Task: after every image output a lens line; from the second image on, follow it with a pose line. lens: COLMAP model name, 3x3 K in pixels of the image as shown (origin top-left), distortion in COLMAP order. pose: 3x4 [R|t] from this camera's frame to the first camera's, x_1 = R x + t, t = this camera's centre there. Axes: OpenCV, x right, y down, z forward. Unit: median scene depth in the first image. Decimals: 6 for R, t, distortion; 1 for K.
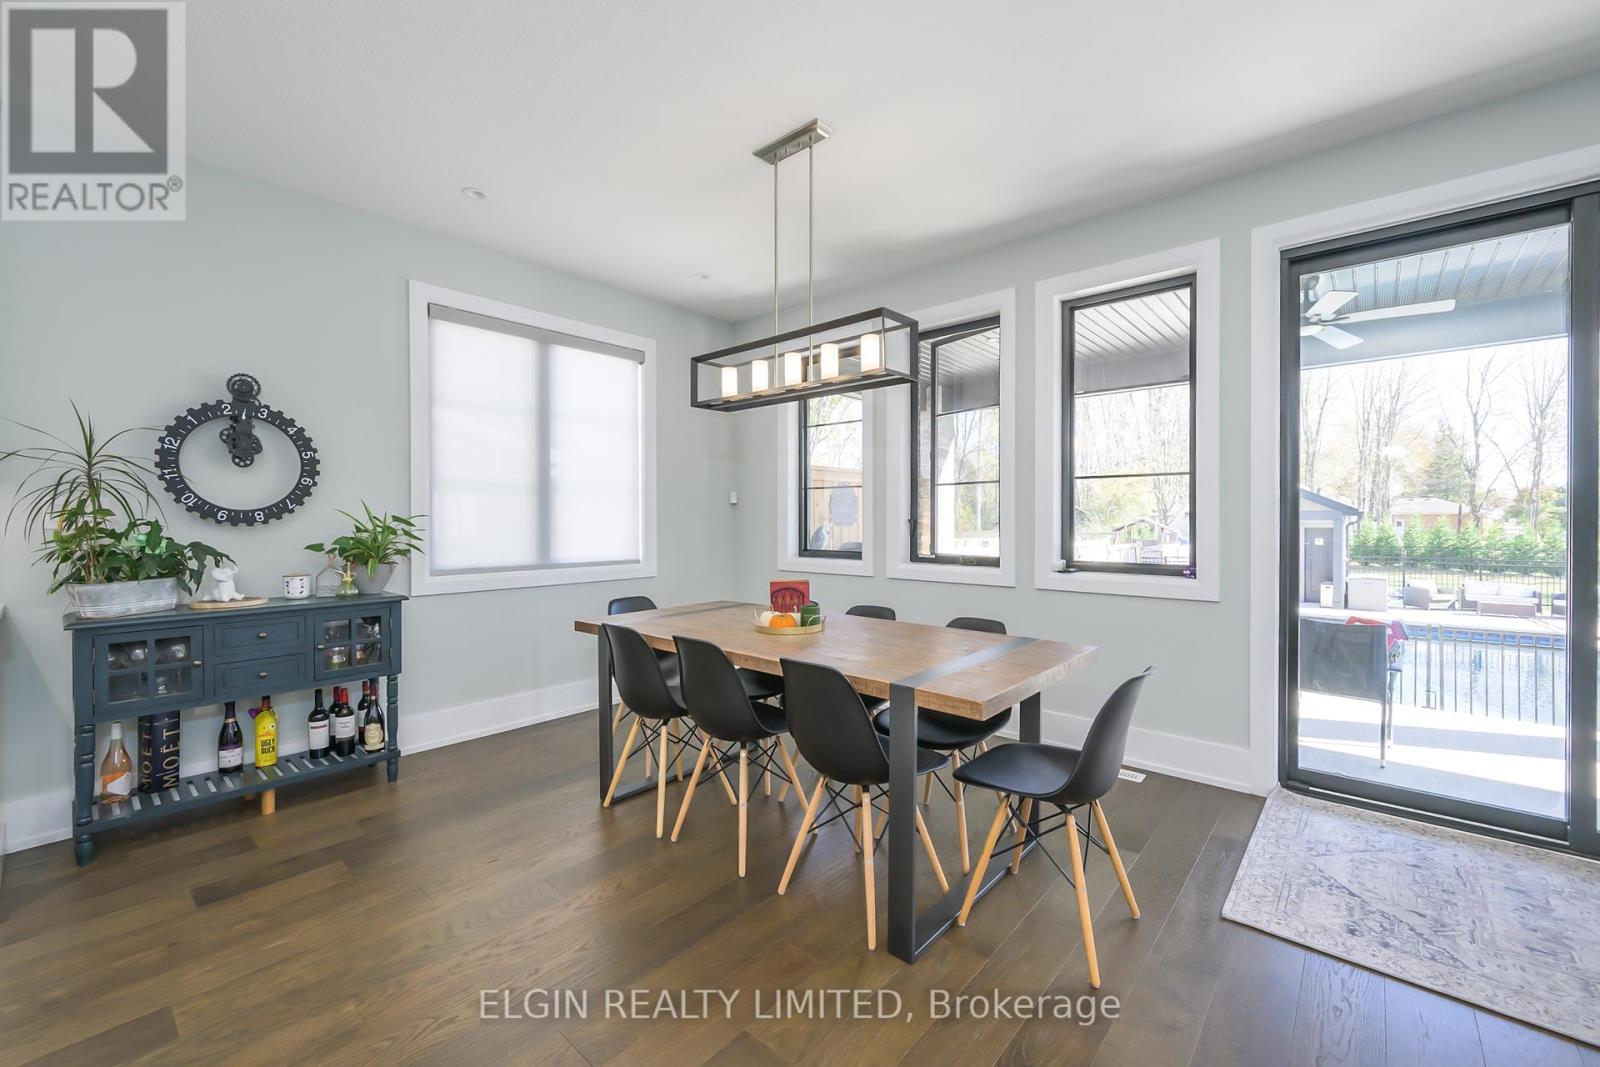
lens RADIAL K [[644.5, 0, 801.9], [0, 644.5, 525.4], [0, 0, 1]] dist [-0.001954, 0.001628]
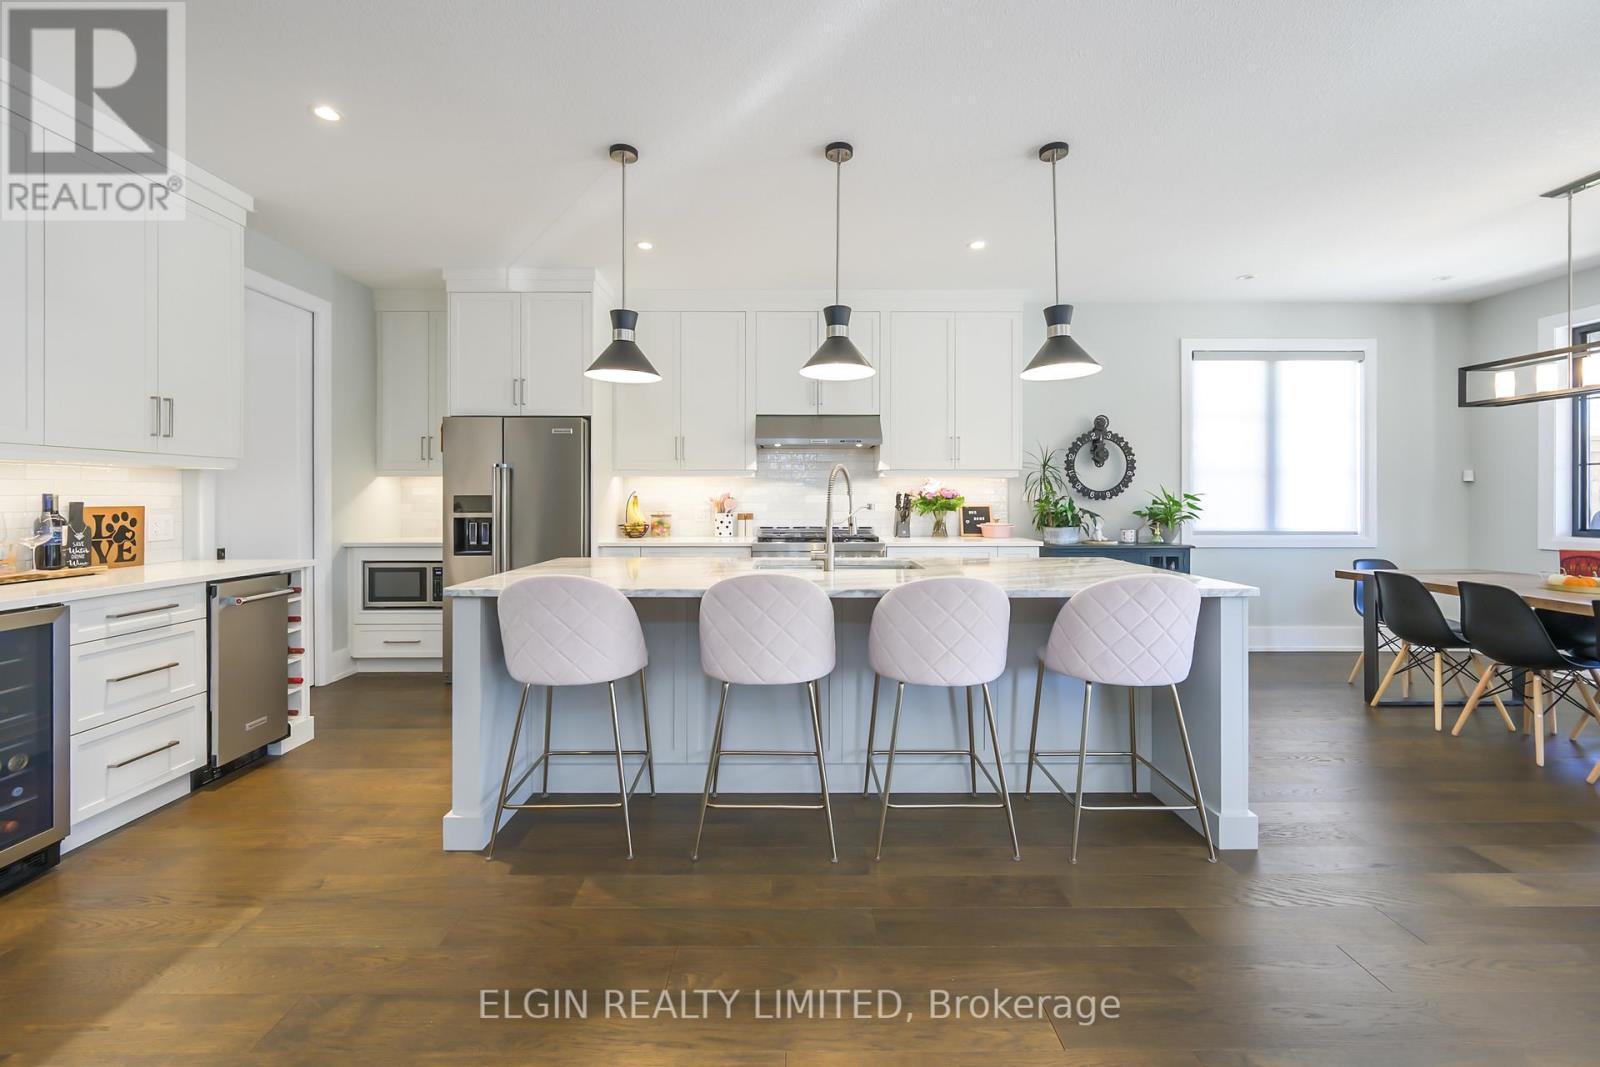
lens RADIAL K [[644.5, 0, 798.2], [0, 644.5, 494.2], [0, 0, 1]] dist [-0.001954, 0.001628]
pose [[0.666587, -0.000744, -0.745427, -0.092493], [-0.008807, 0.999922, -0.008873, 0.007799], [0.745375, 0.012479, 0.666528, -0.776460]]
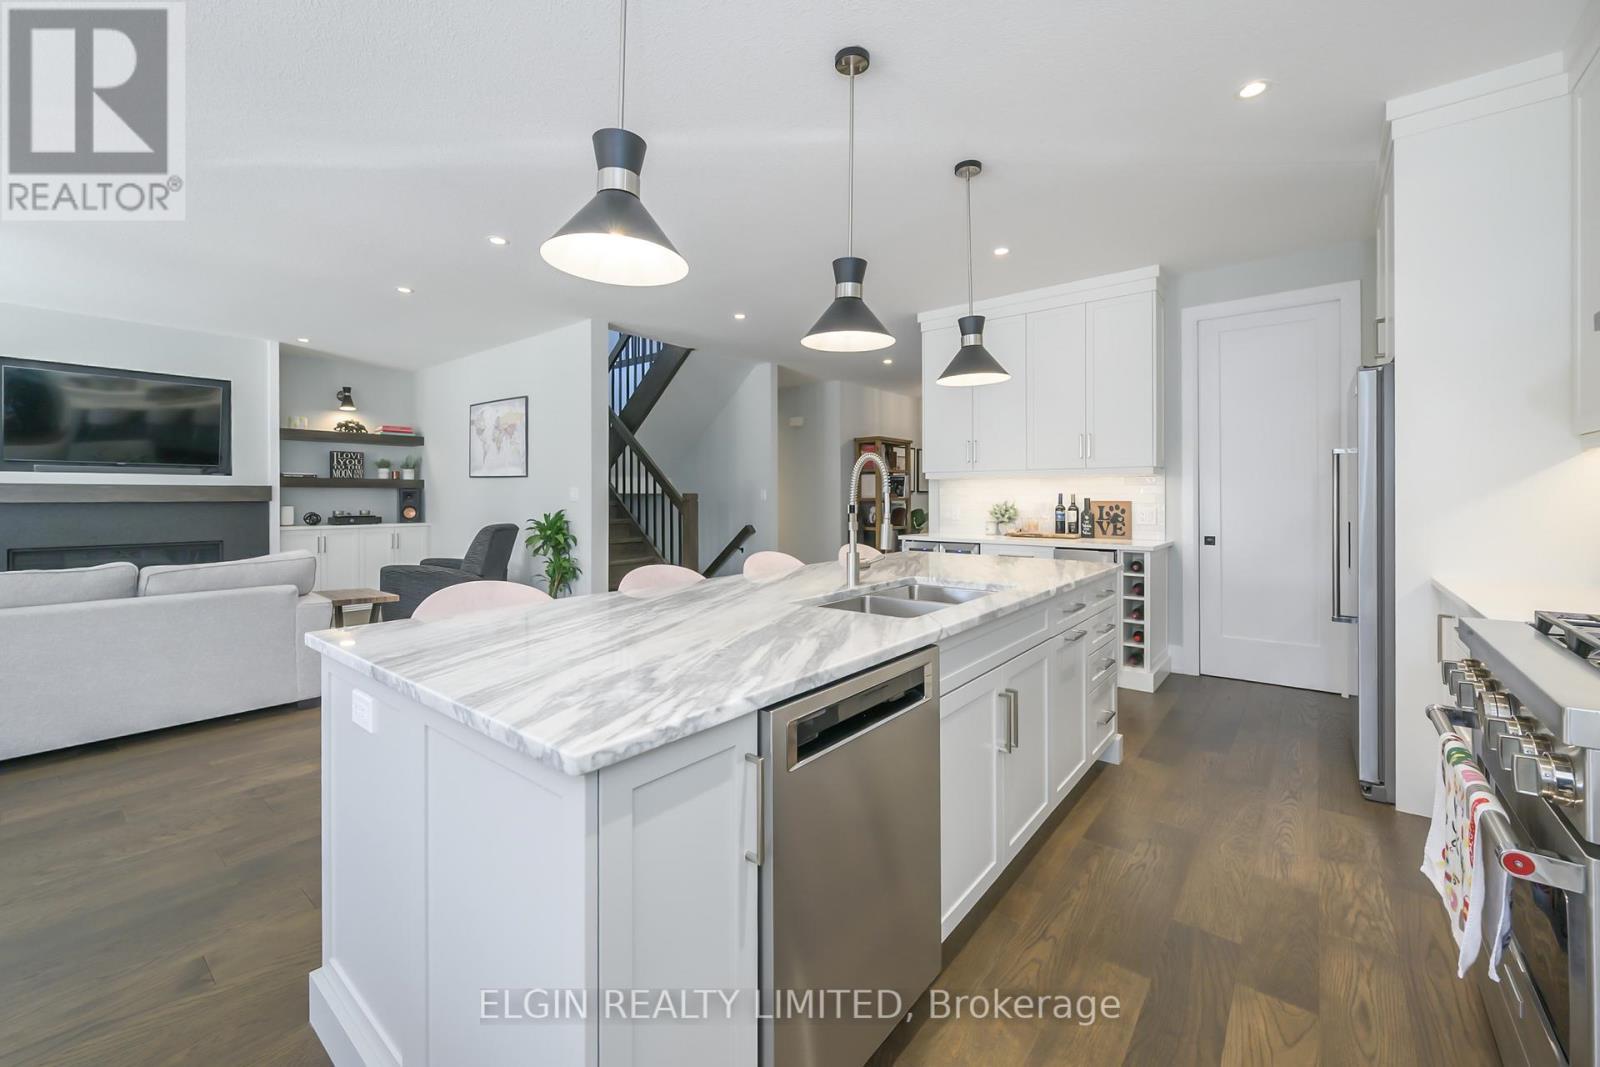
lens RADIAL K [[644.5, 0, 808.4], [0, 644.5, 502.1], [0, 0, 1]] dist [-0.001954, 0.001628]
pose [[-0.999136, 0.004170, -0.041349, -0.707853], [0.003309, 0.999777, 0.020873, -0.006805], [0.041427, 0.020718, -0.998927, 0.693294]]
